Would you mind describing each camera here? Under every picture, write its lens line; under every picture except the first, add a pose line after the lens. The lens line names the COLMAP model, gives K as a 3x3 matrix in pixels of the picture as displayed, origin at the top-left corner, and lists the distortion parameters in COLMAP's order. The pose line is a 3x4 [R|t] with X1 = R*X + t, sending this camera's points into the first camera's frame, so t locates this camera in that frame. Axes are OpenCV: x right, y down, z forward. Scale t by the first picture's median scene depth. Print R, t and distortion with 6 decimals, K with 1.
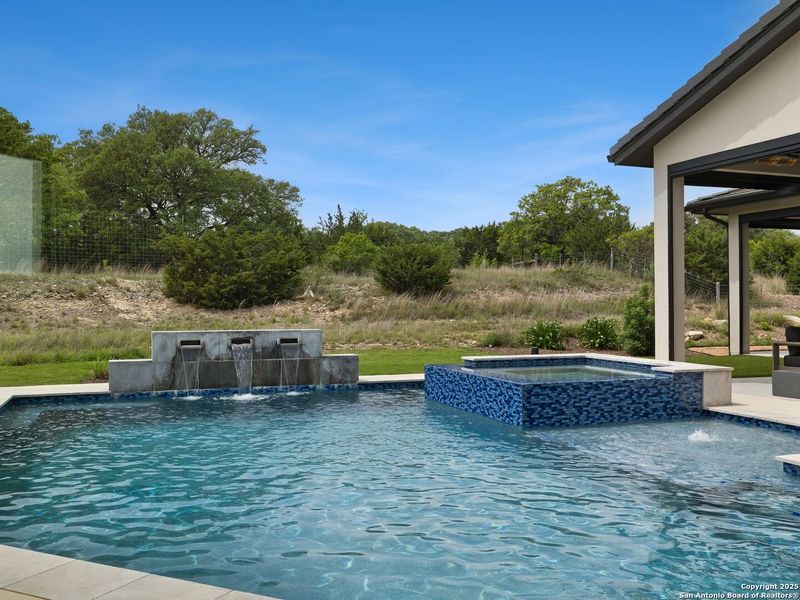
lens RADIAL K [[769.3, 0, 400.0], [0, 769.3, 300.0], [0, 0, 1]] dist [0.010219, 0.020731]
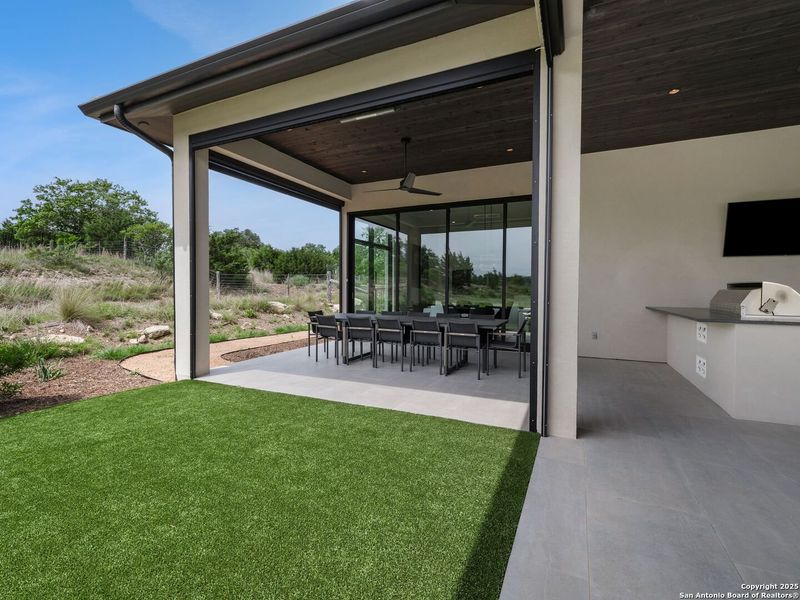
lens RADIAL K [[389.8, 0, 396.1], [0, 389.8, 296.4], [0, 0, 1]] dist [0.000000, 0.000762]
pose [[0.720815, -0.006220, 0.693100, 0.286749], [-0.009168, 0.999787, 0.018507, 0.002085], [-0.693067, -0.019694, 0.720604, 0.562485]]
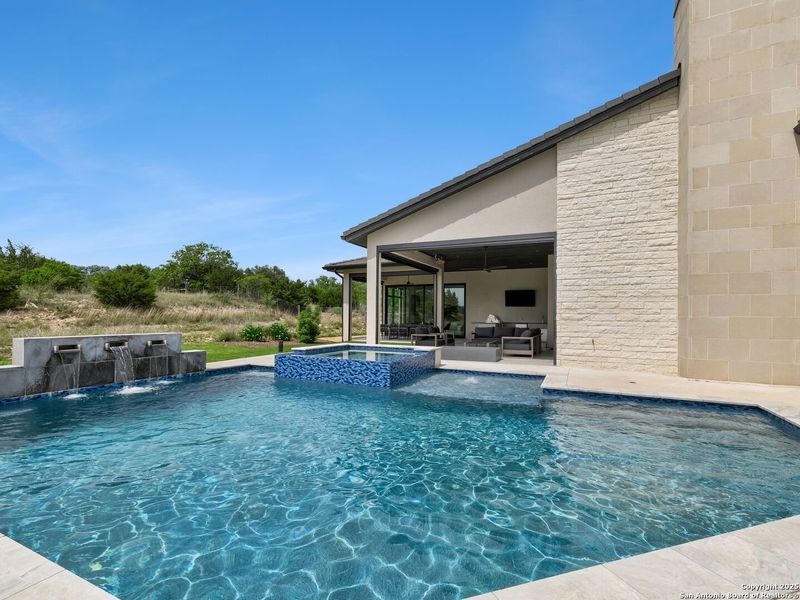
lens RADIAL K [[389.8, 0, 396.1], [0, 389.8, 296.4], [0, 0, 1]] dist [0.000000, 0.000762]
pose [[0.720101, 0.043413, 0.692510, -0.159705], [-0.012179, 0.998678, -0.049942, 0.002274], [-0.693763, 0.027529, 0.719677, 0.131577]]
